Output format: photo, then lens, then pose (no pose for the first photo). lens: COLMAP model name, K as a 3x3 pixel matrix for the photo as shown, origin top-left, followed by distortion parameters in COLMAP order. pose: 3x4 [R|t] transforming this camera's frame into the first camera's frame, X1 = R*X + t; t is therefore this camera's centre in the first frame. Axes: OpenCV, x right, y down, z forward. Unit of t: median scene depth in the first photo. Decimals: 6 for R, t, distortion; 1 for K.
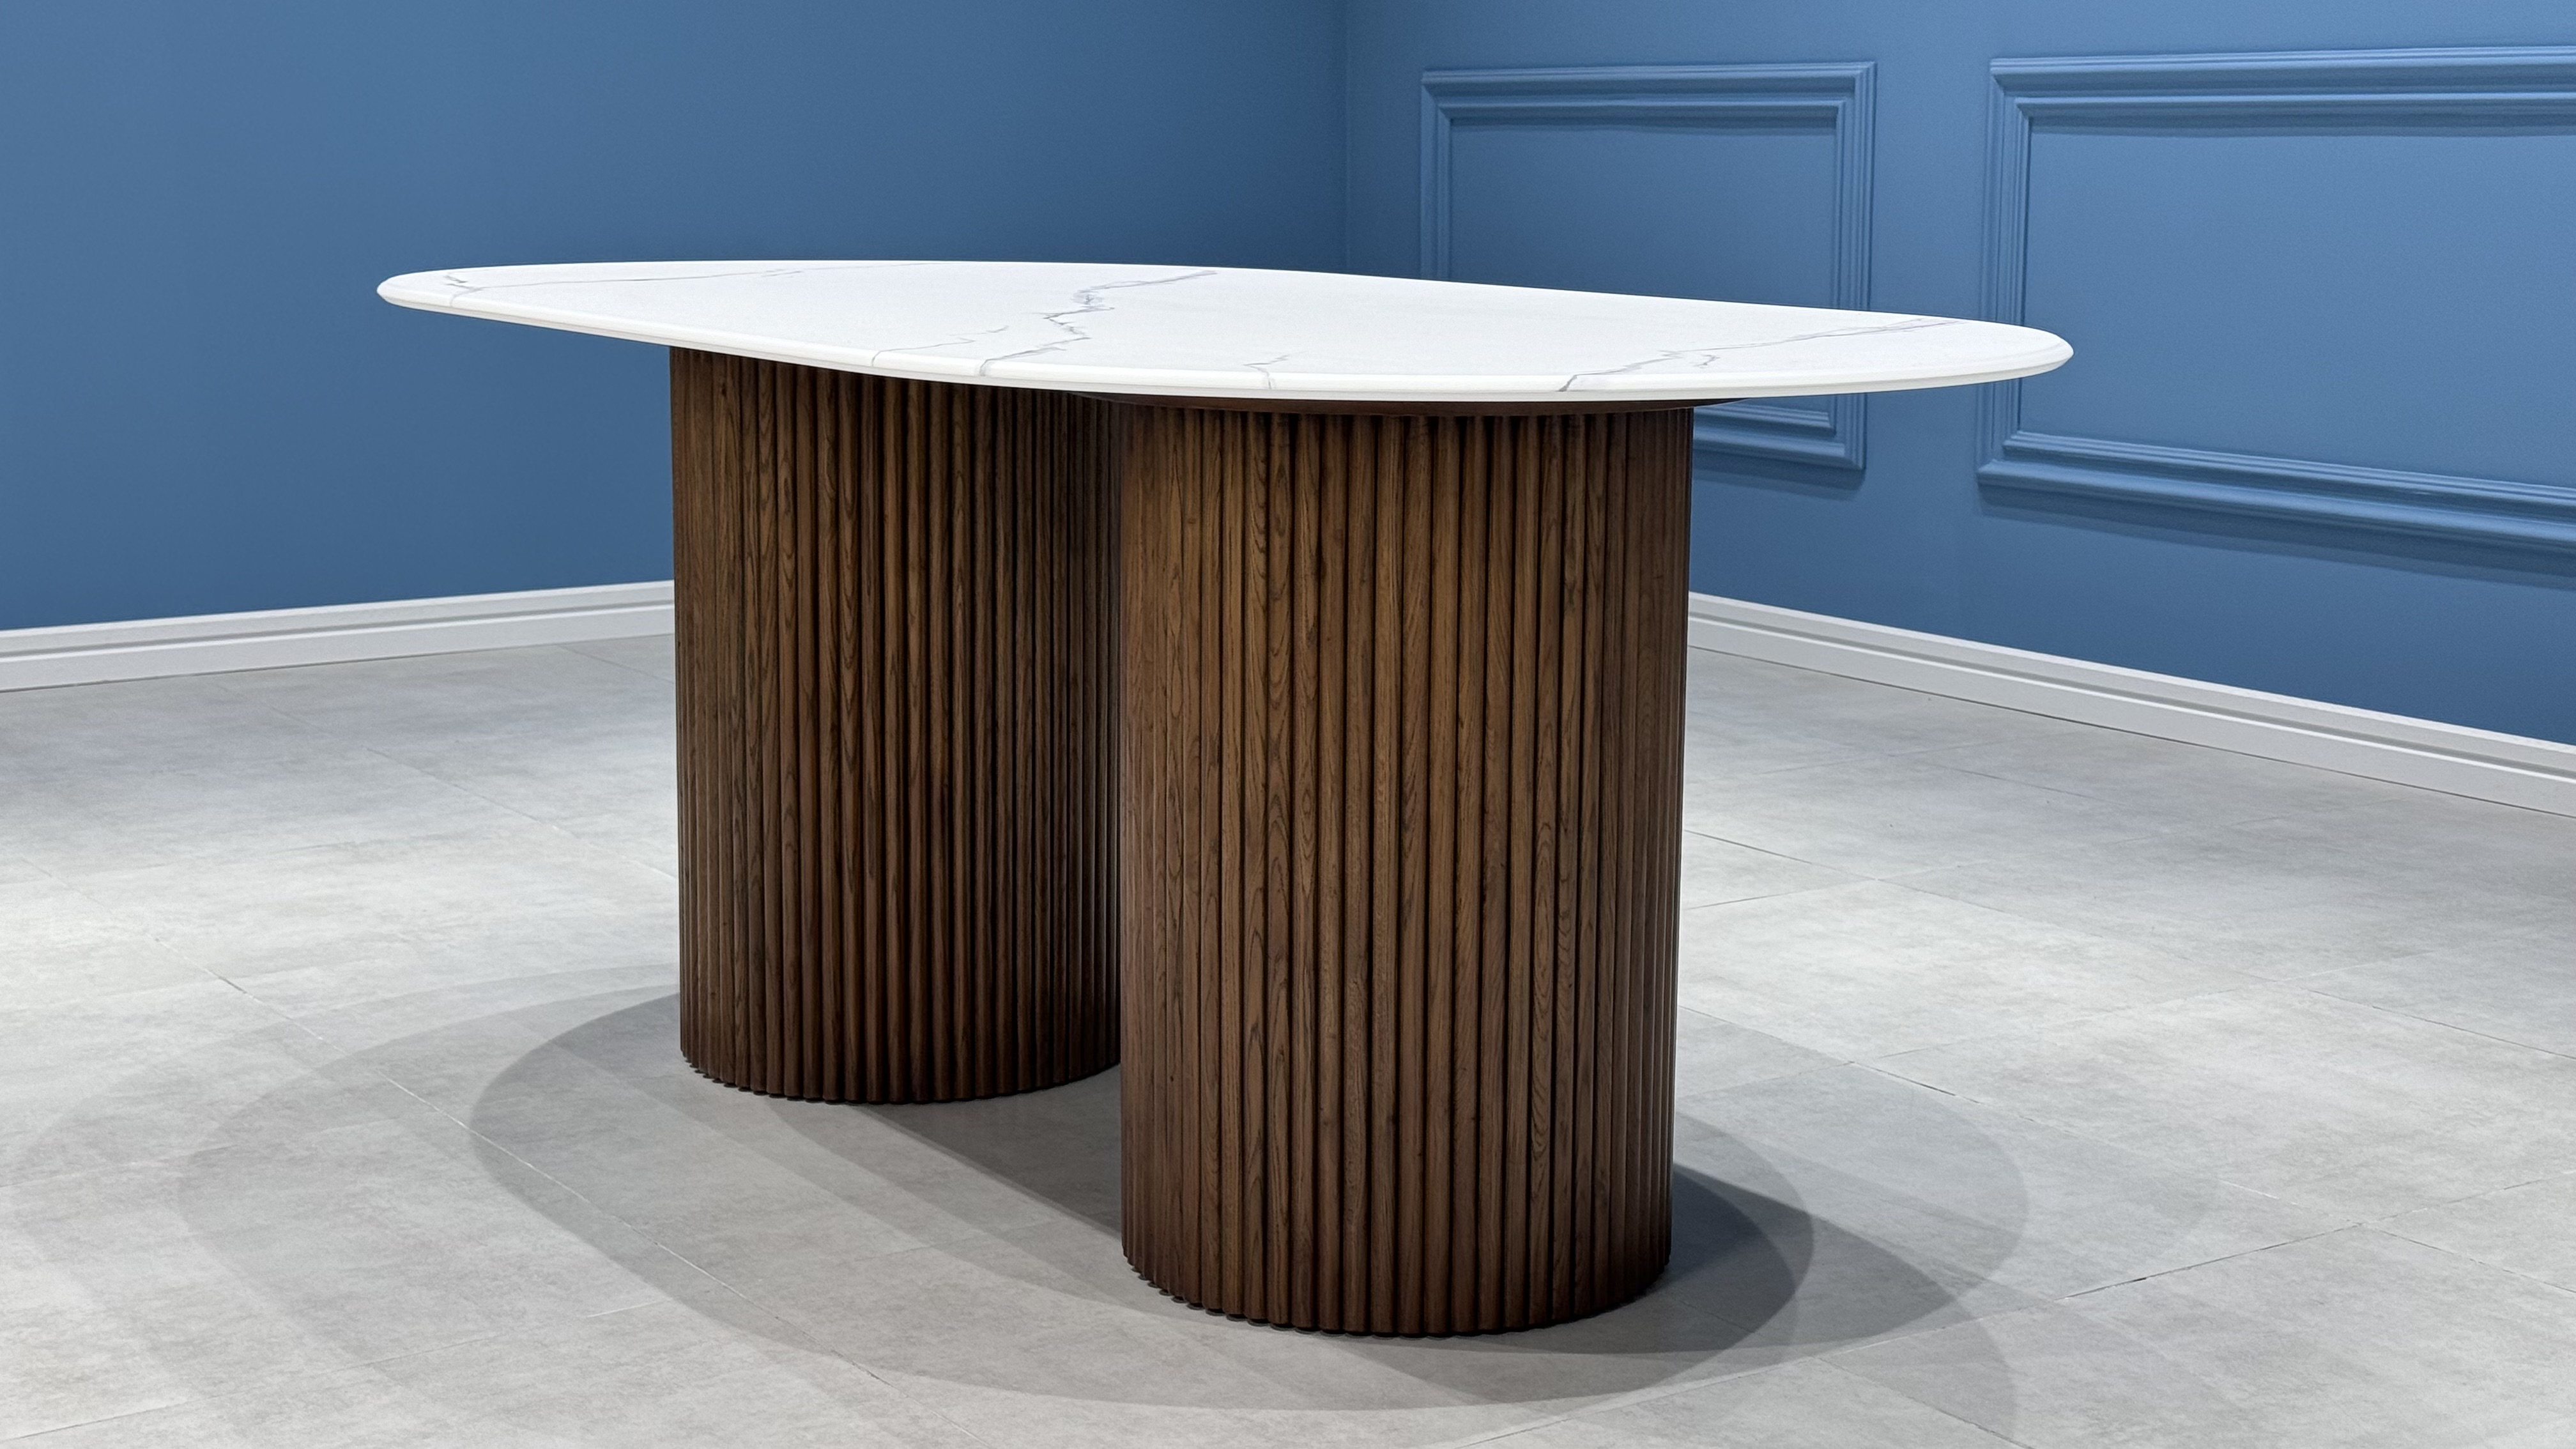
lens RADIAL K [[3583.1, 0, 1296.2], [0, 3583.1, 729.7], [0, 0, 1]] dist [0.177261, -0.301056]
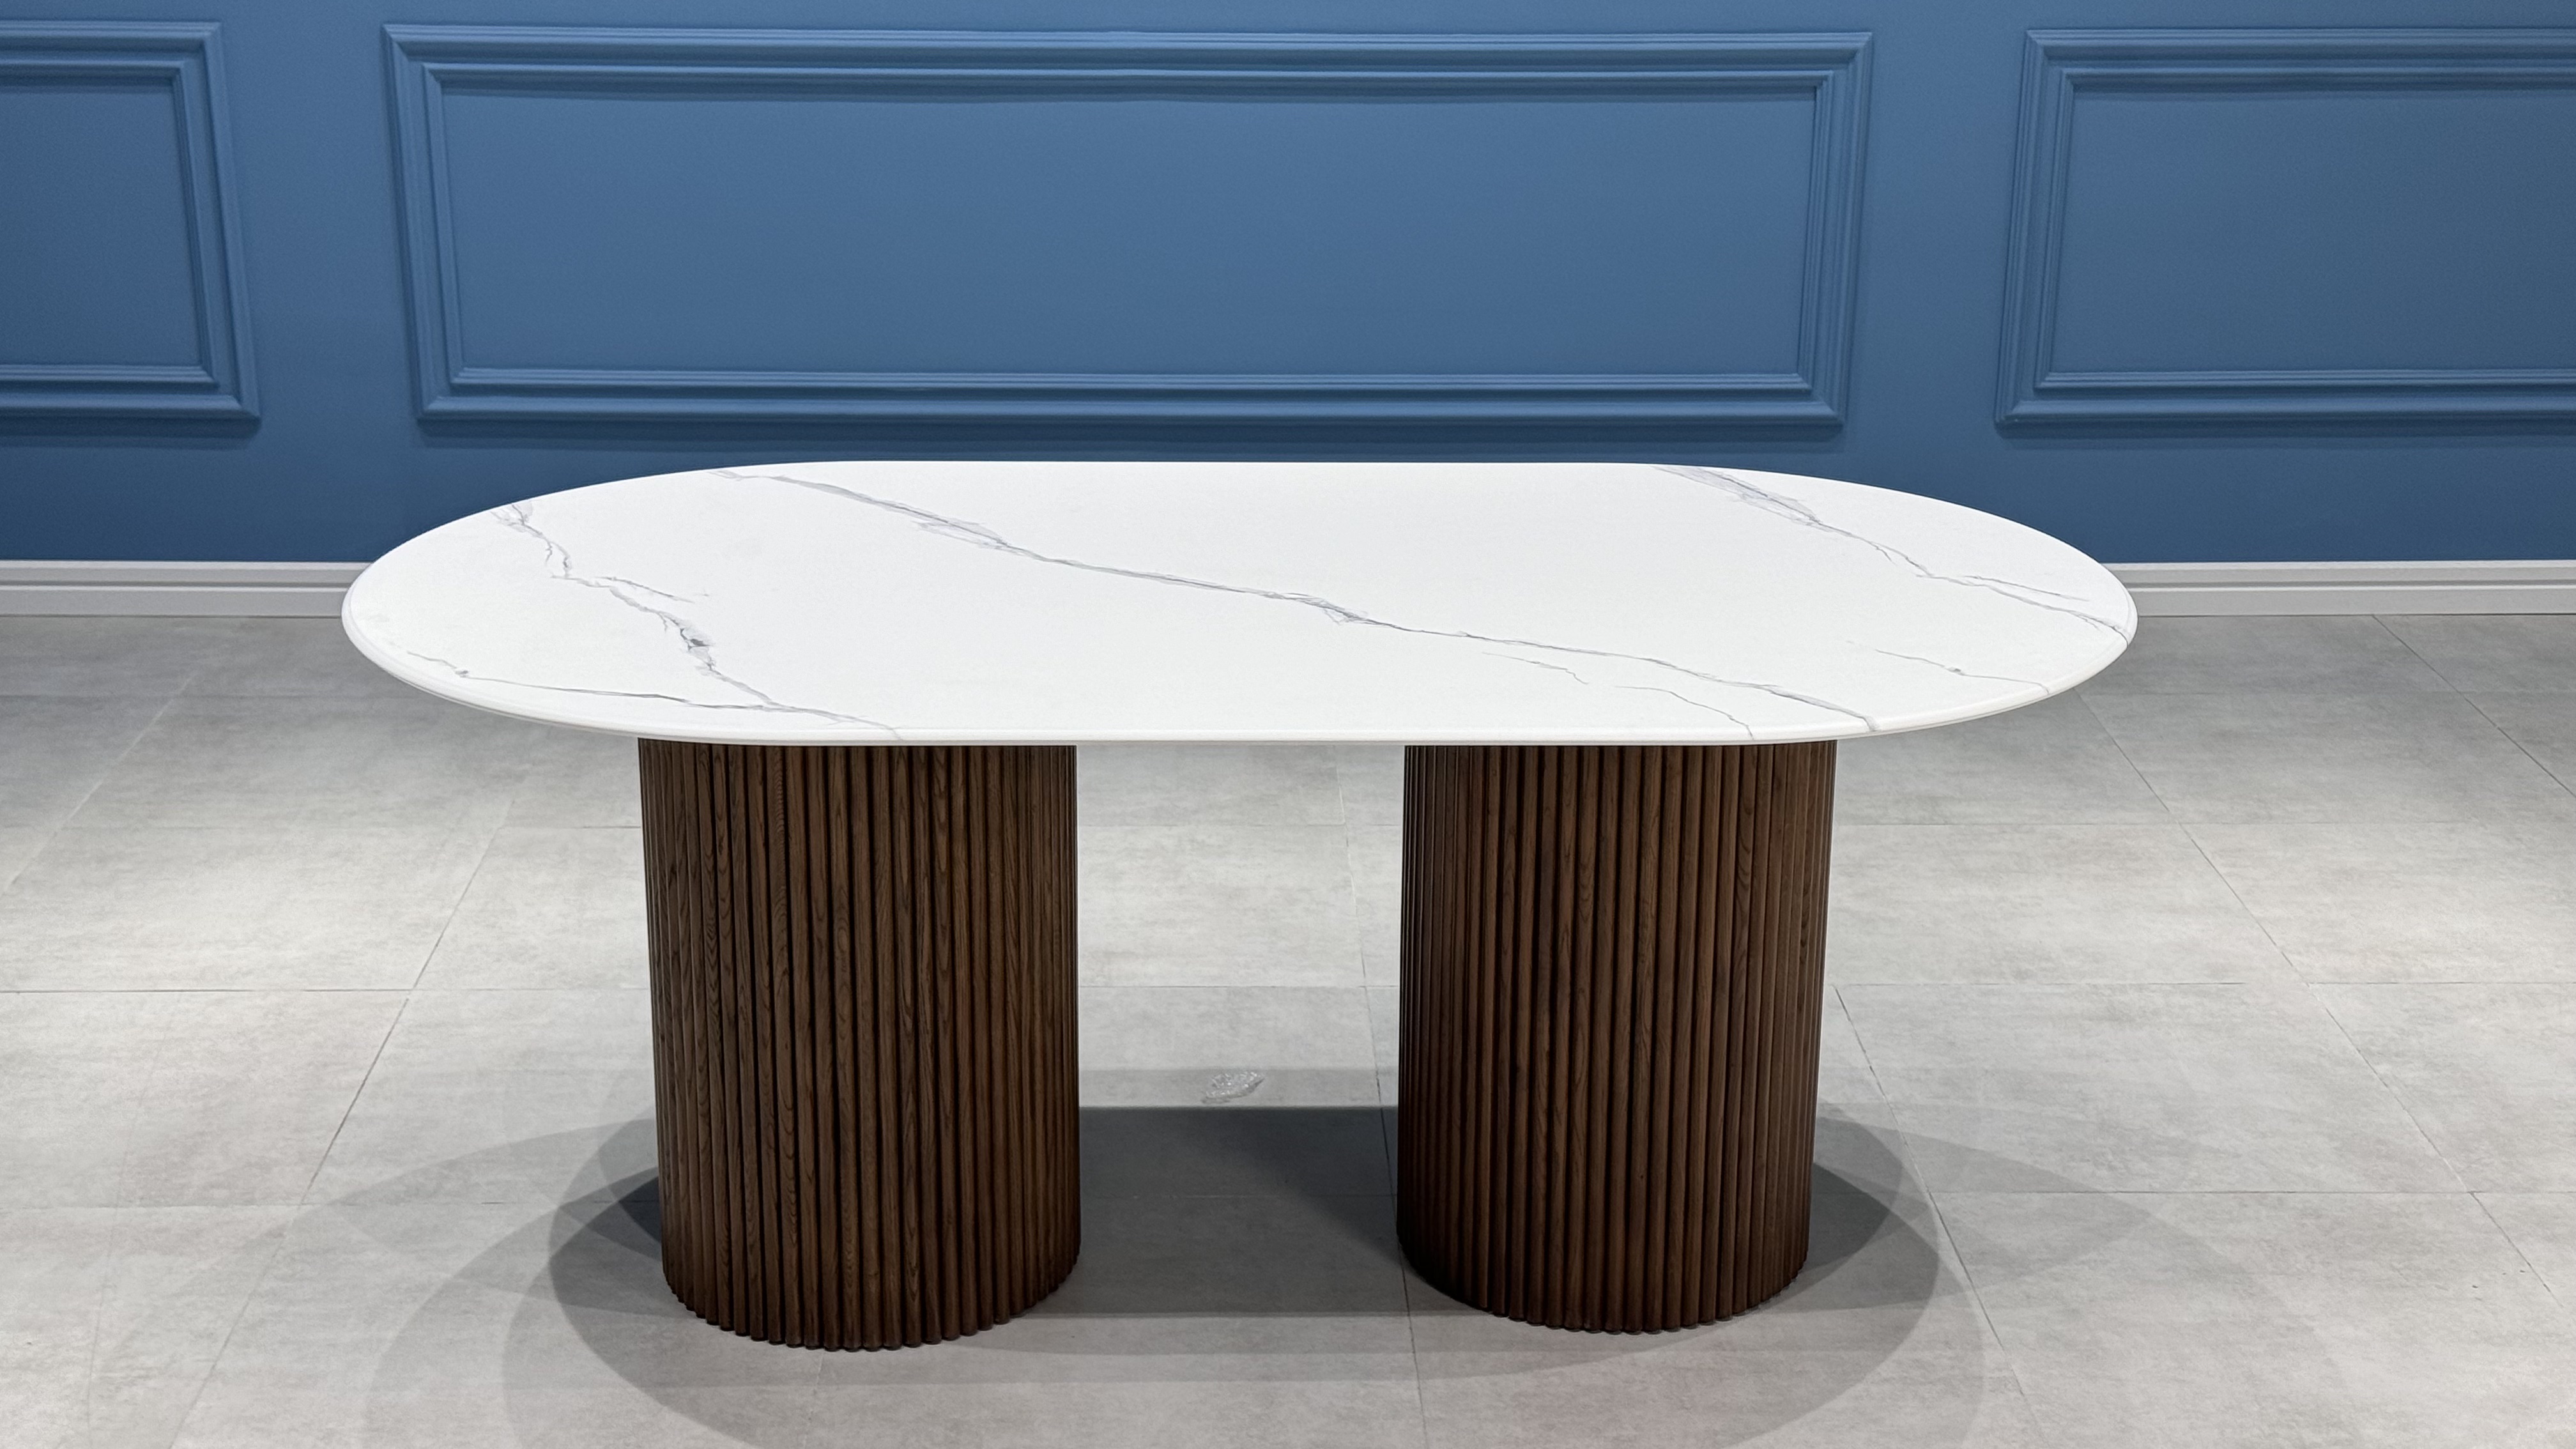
lens RADIAL K [[3583.1, 0, 1296.2], [0, 3583.1, 729.7], [0, 0, 1]] dist [0.177261, -0.301056]
pose [[0.536268, -0.267147, 0.800656, -1.022799], [0.138051, 0.963577, 0.229043, -0.349110], [-0.832682, -0.012297, 0.553615, 0.345870]]
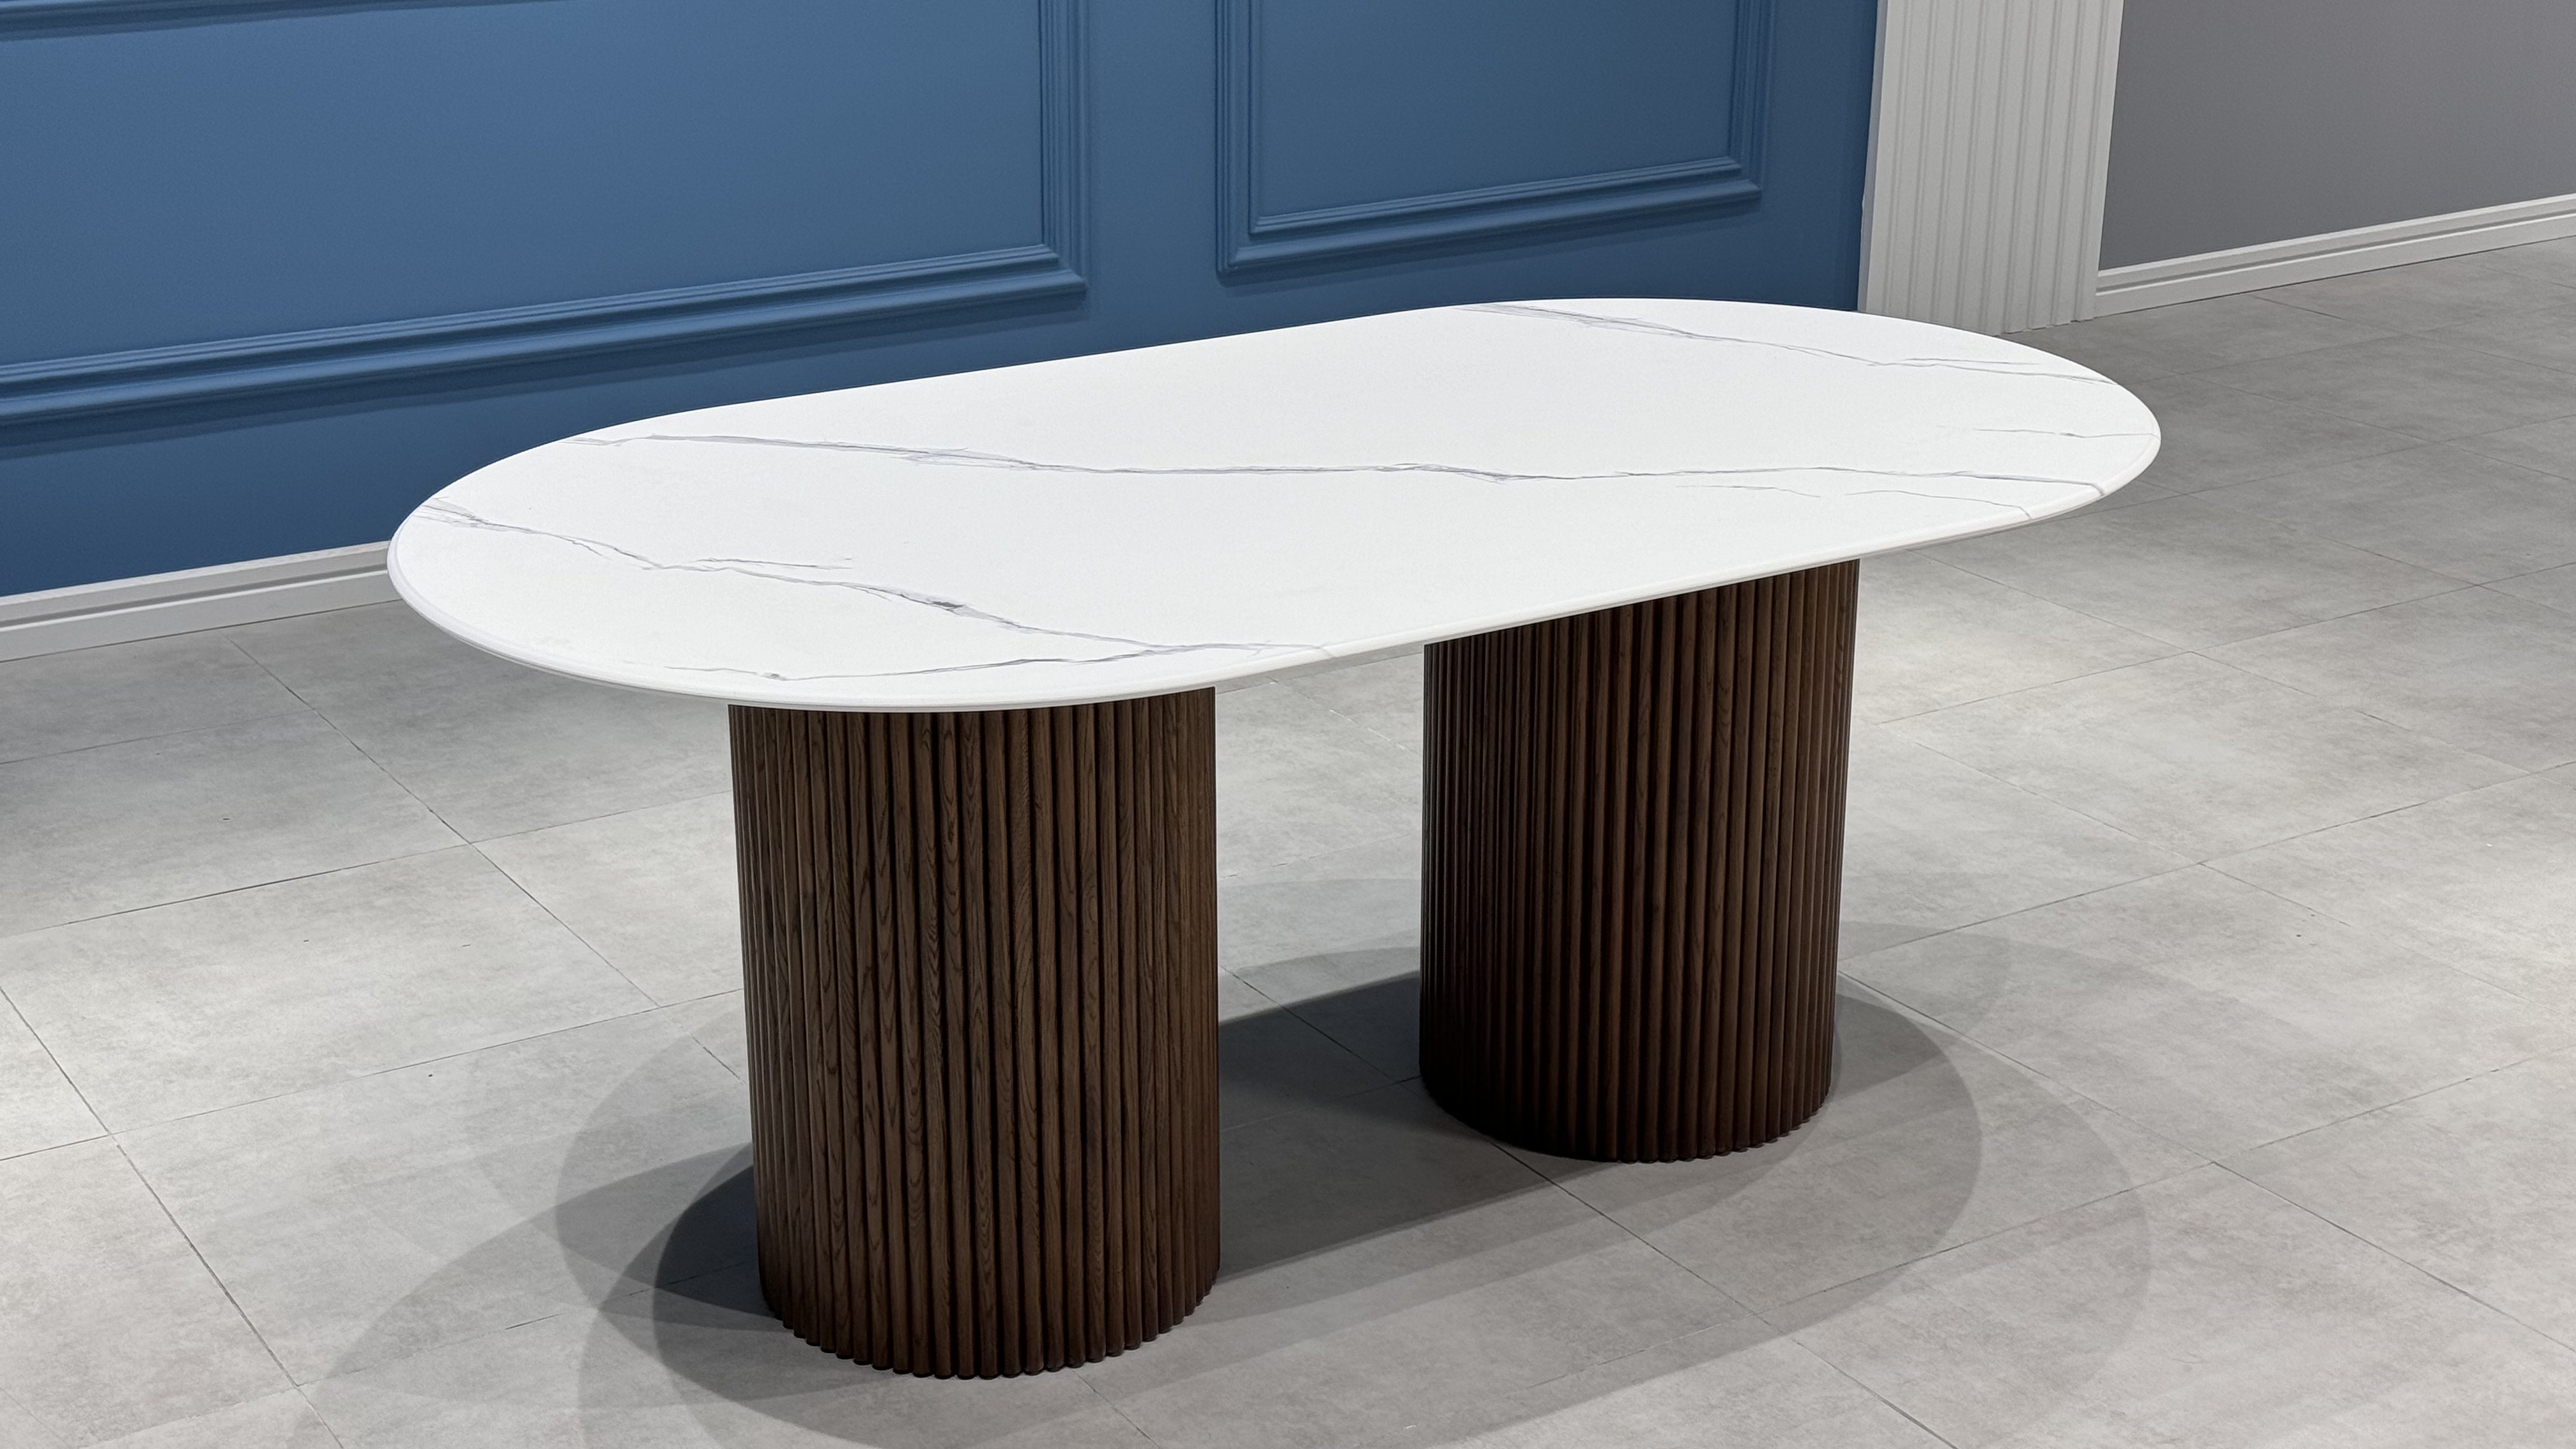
lens RADIAL K [[3583.0, 0, 1282.4], [0, 3583.0, 725.6], [0, 0, 1]] dist [0.181748, -0.335748]
pose [[0.033328, -0.338249, 0.940466, -1.153105], [0.168797, 0.929377, 0.328279, -0.421837], [-0.985087, 0.147807, 0.088070, 0.958955]]
